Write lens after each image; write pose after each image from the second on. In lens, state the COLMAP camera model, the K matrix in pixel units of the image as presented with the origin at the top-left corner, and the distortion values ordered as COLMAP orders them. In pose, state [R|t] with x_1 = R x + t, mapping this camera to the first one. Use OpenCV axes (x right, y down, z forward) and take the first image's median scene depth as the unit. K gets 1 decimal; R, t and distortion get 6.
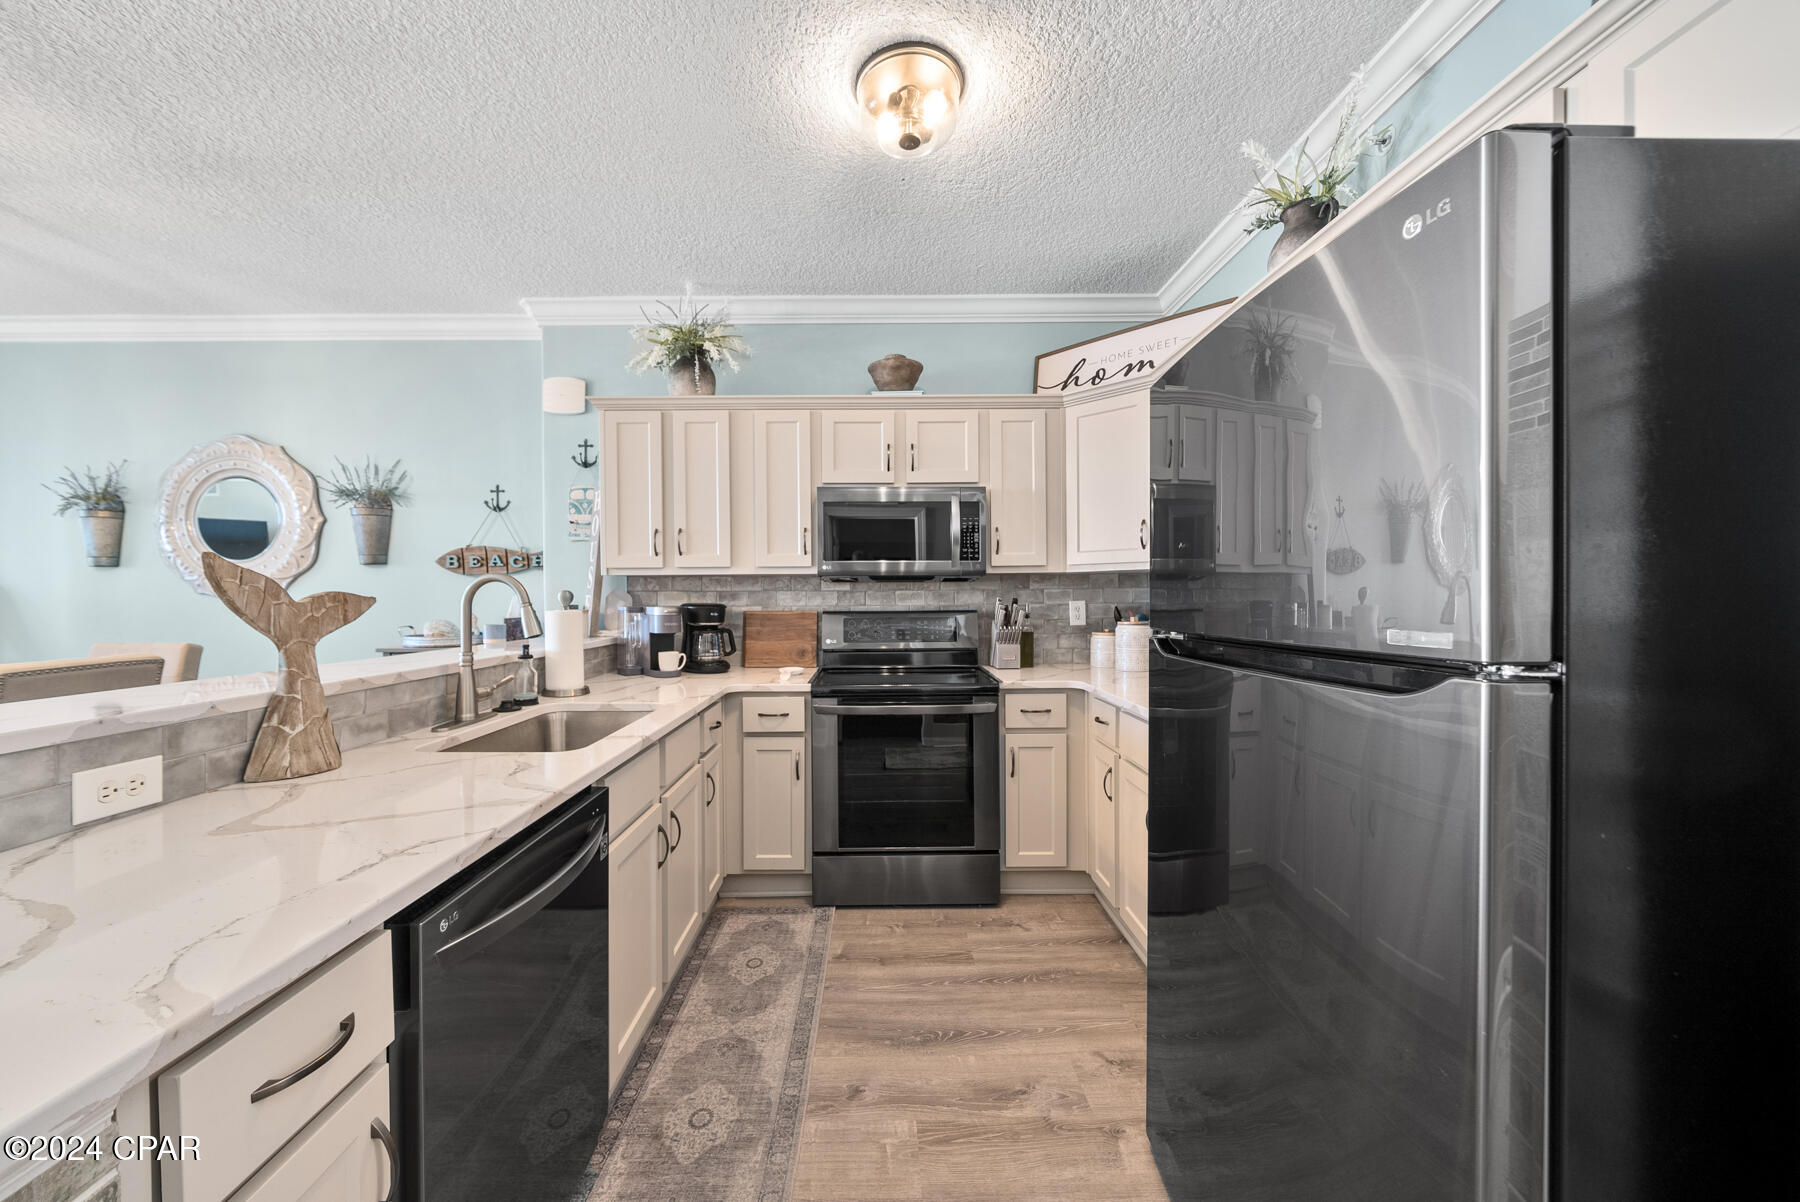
lens RADIAL K [[661.3, 0, 885.5], [0, 661.3, 603.8], [0, 0, 1]] dist [-0.004789, 0.000287]
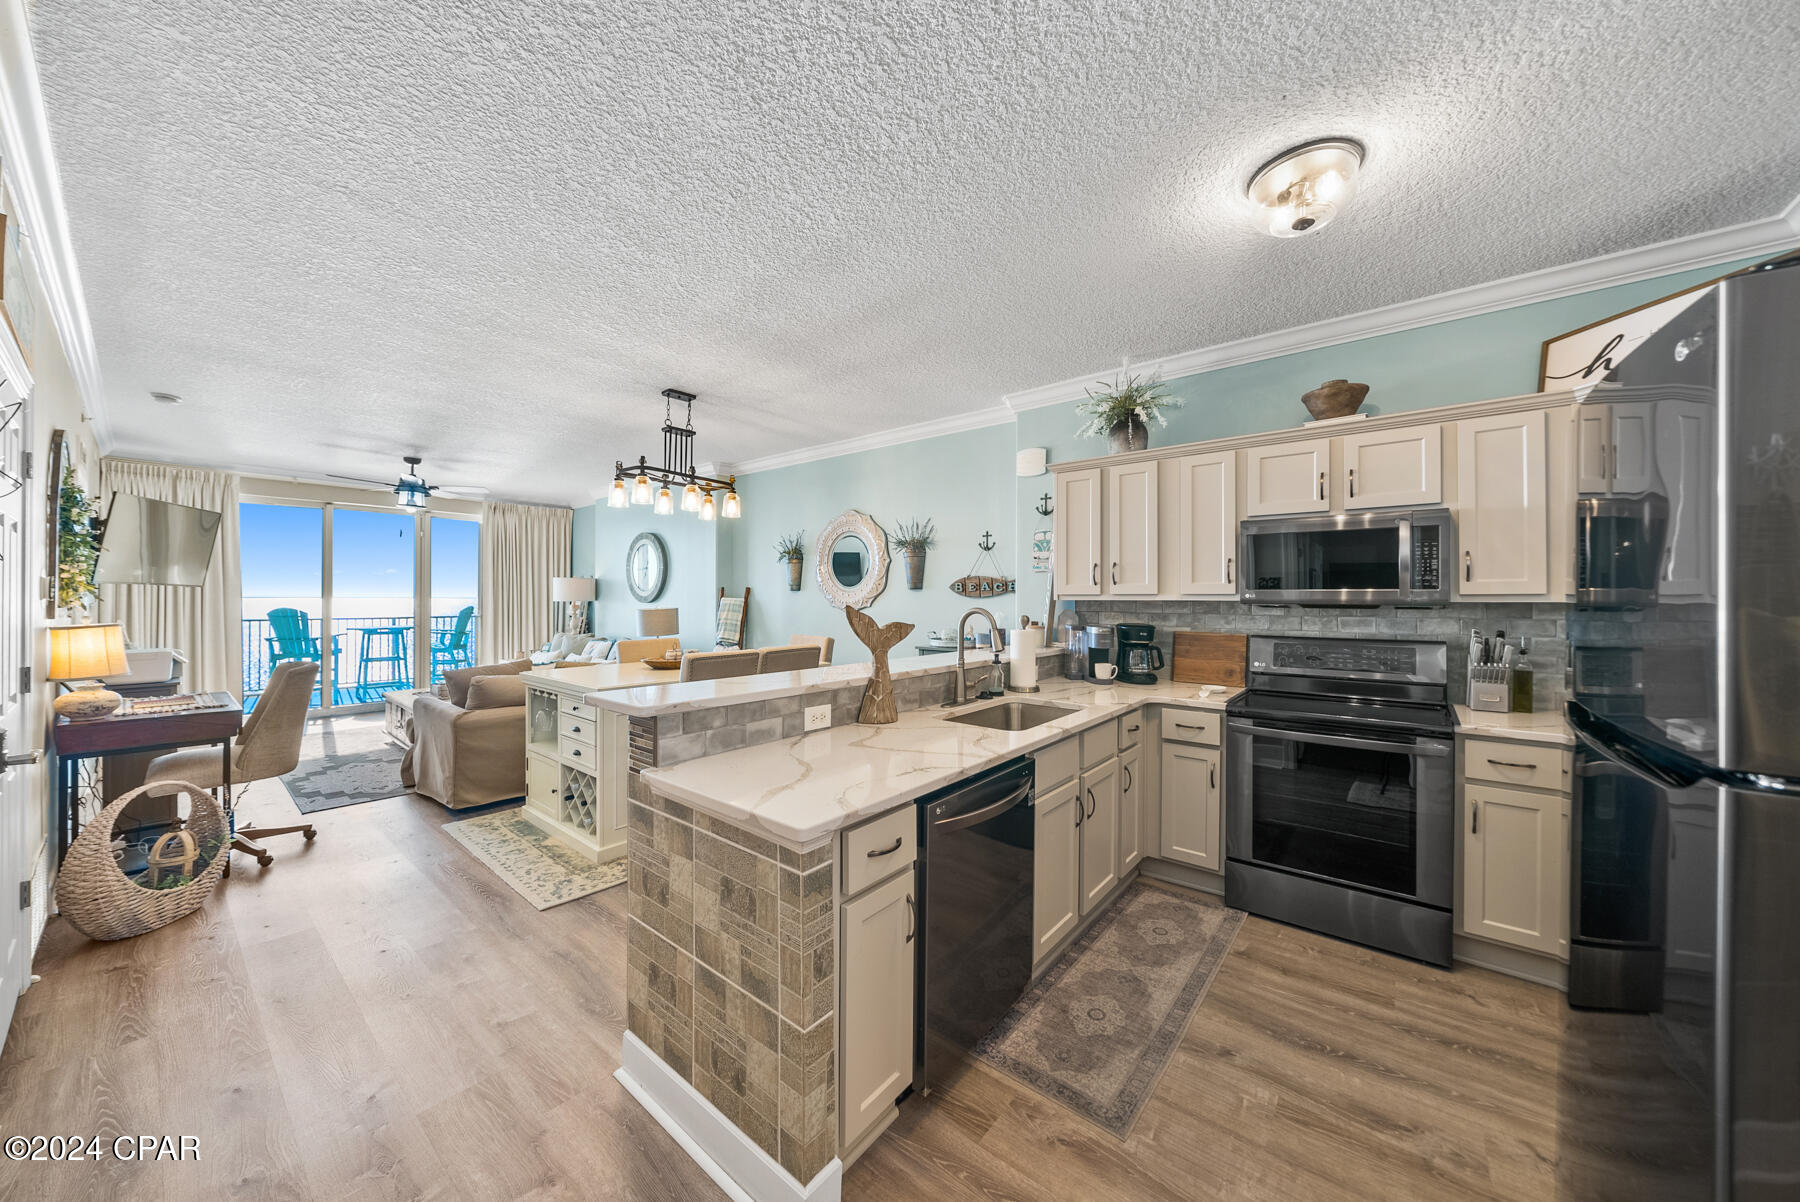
lens RADIAL K [[628.9, 0, 888.0], [0, 628.9, 596.6], [0, 0, 1]] dist [-0.005605, -0.000057]
pose [[0.762168, 0.007391, -0.647337, 0.123800], [-0.015239, 0.999863, -0.006525, -0.038438], [0.647200, 0.014838, 0.762176, -0.155486]]
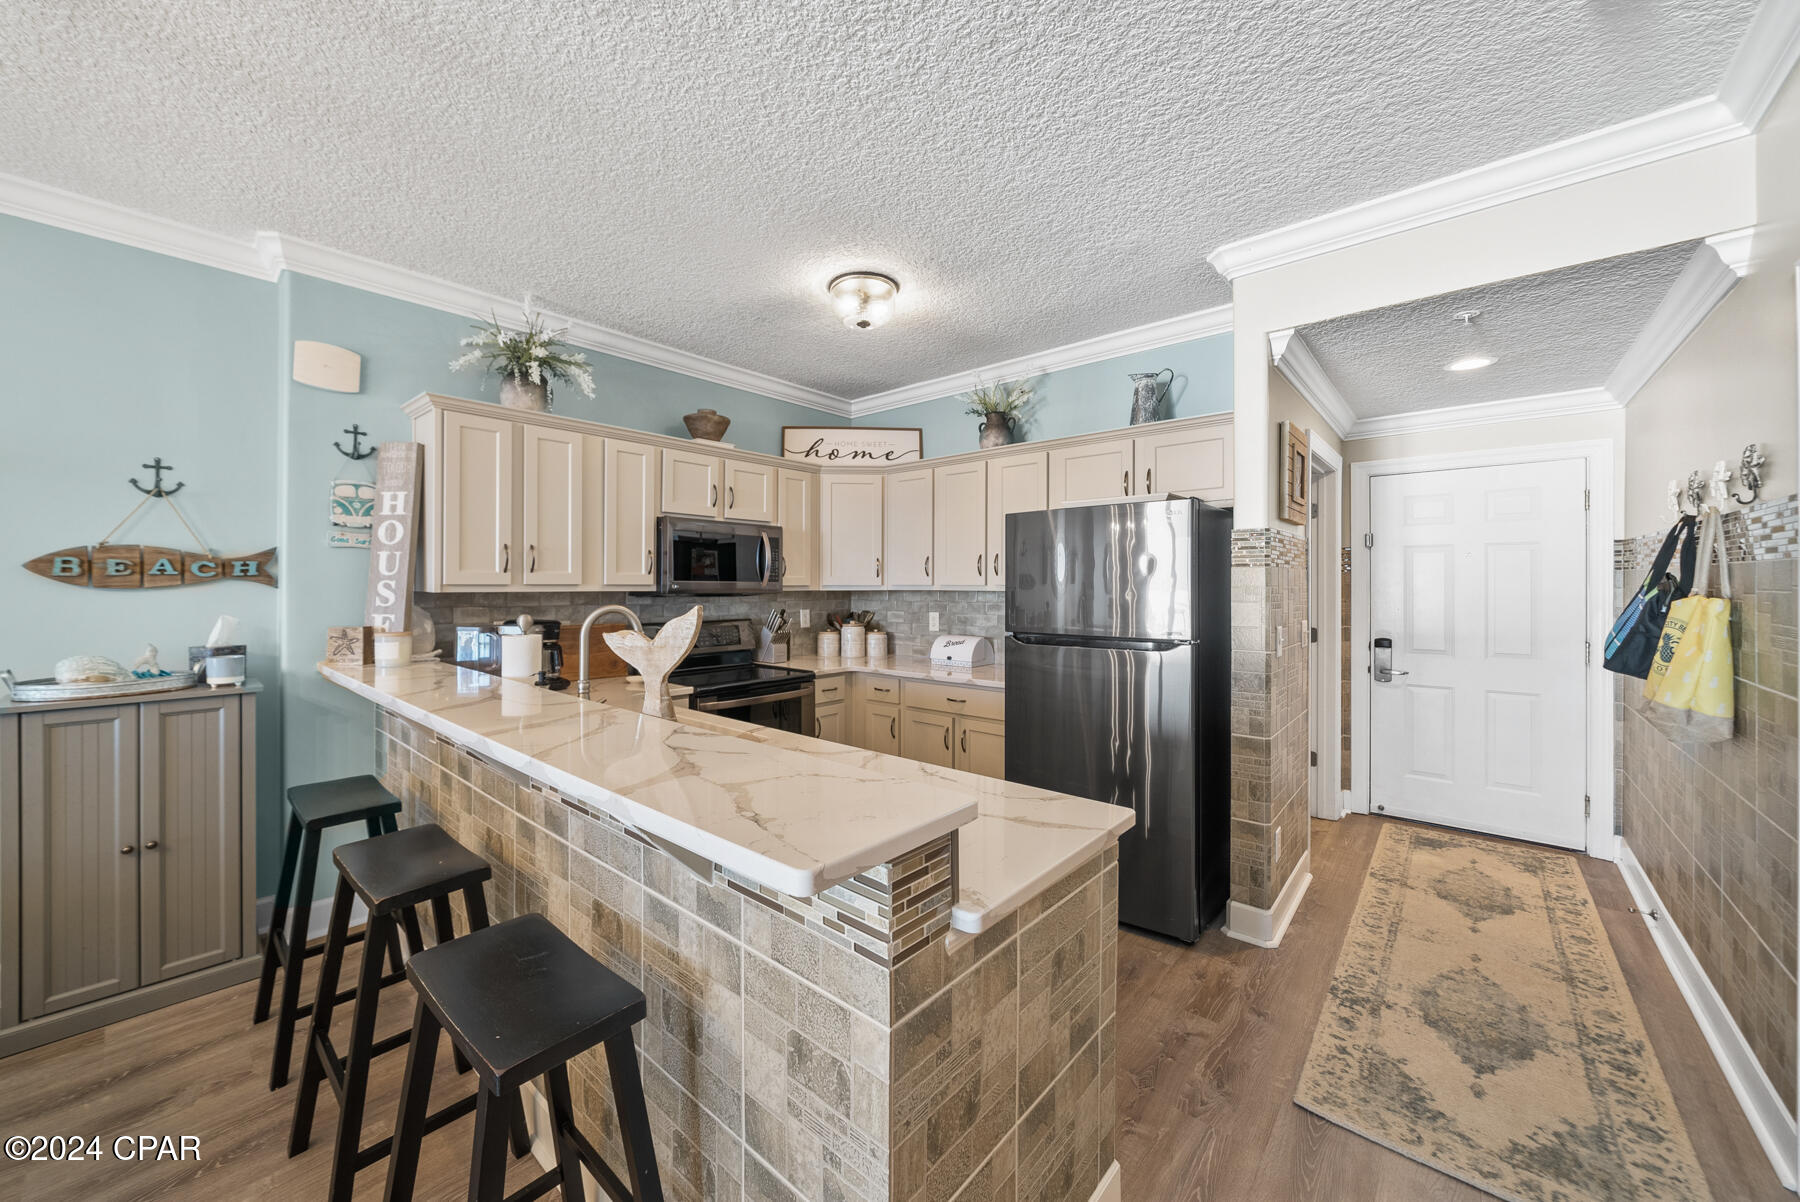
lens RADIAL K [[661.3, 0, 891.4], [0, 661.3, 583.9], [0, 0, 1]] dist [-0.004789, 0.000287]
pose [[0.664867, 0.010570, 0.746887, -0.705571], [0.003069, 0.999853, -0.016882, -0.039132], [-0.746956, 0.013517, 0.664736, -0.049883]]
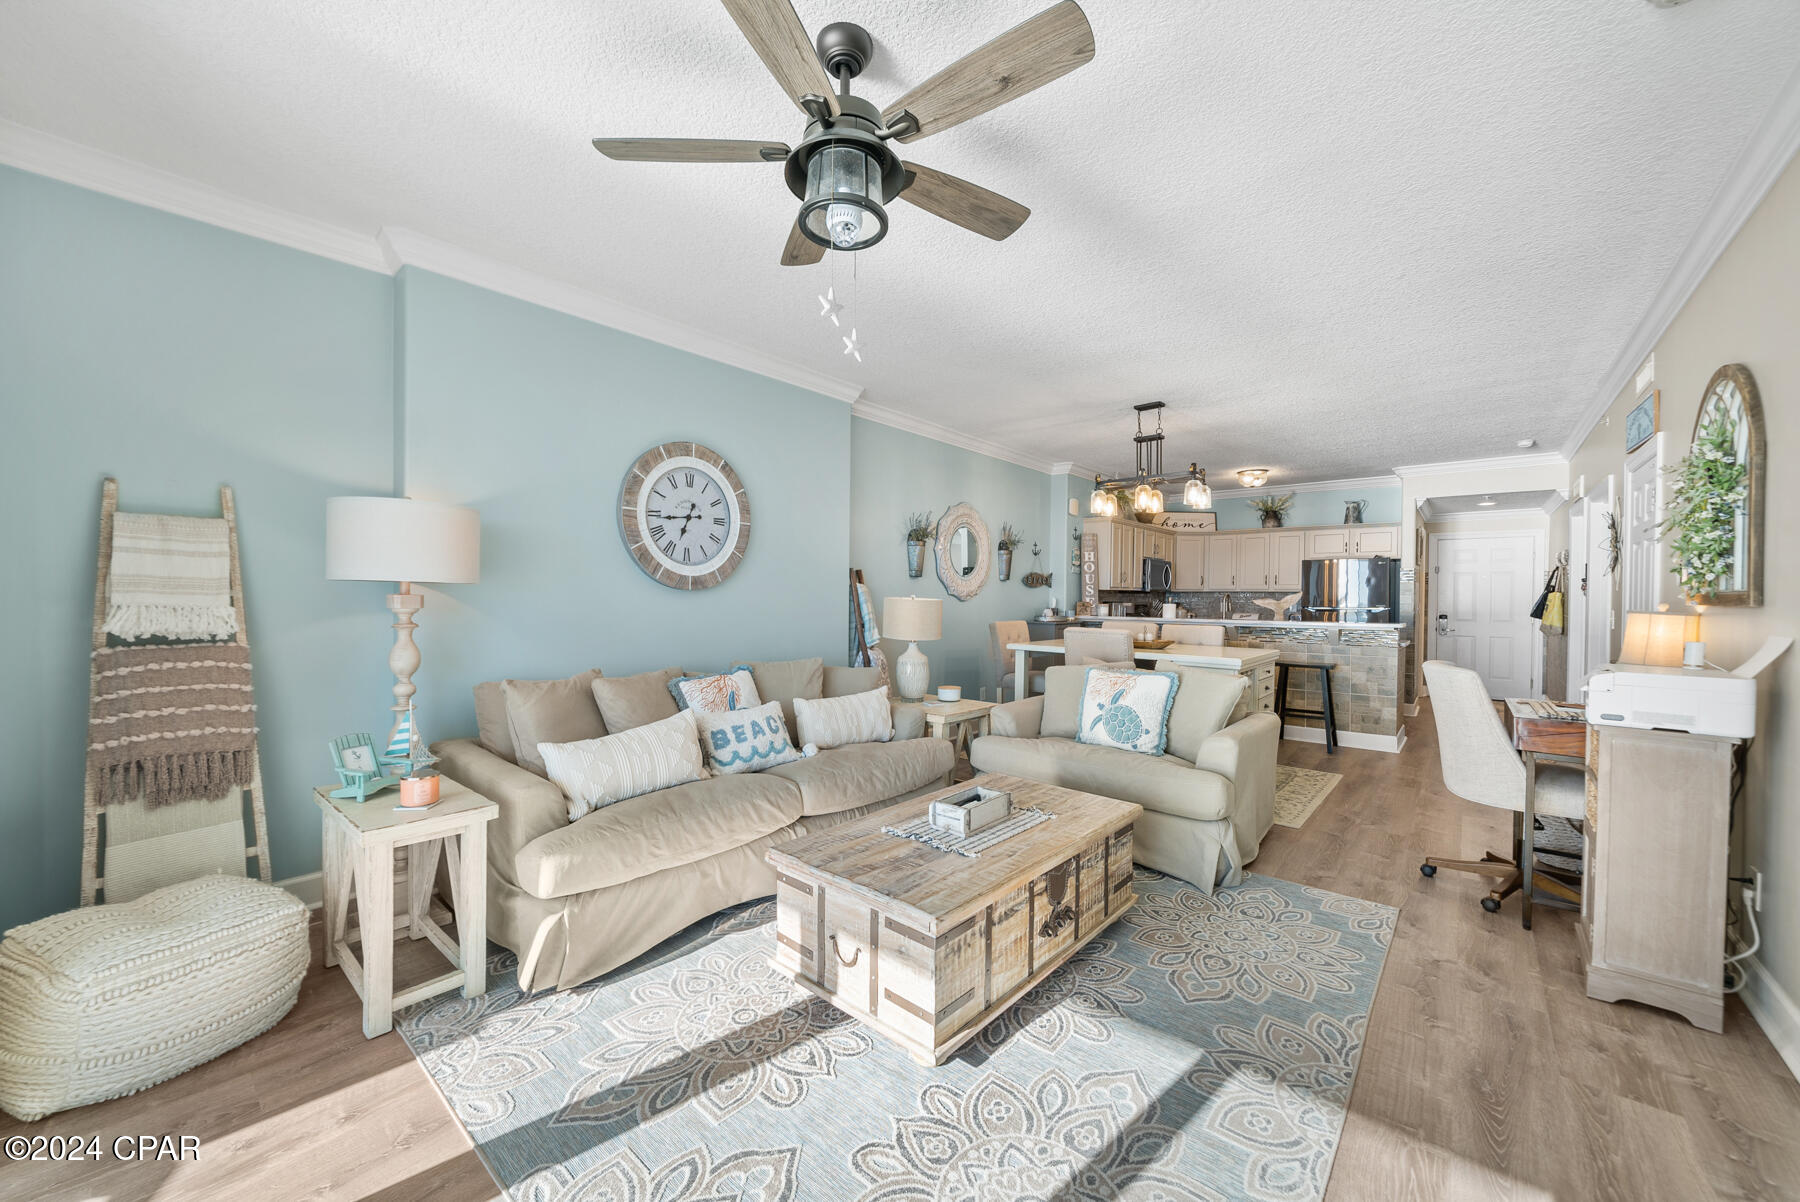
lens RADIAL K [[661.3, 0, 902.9], [0, 661.3, 602.7], [0, 0, 1]] dist [-0.004789, 0.000287]
pose [[0.658312, 0.003230, 0.752738, -2.832063], [-0.002463, 0.999995, -0.002137, 0.010579], [-0.752741, -0.000448, 0.658316, -0.023323]]
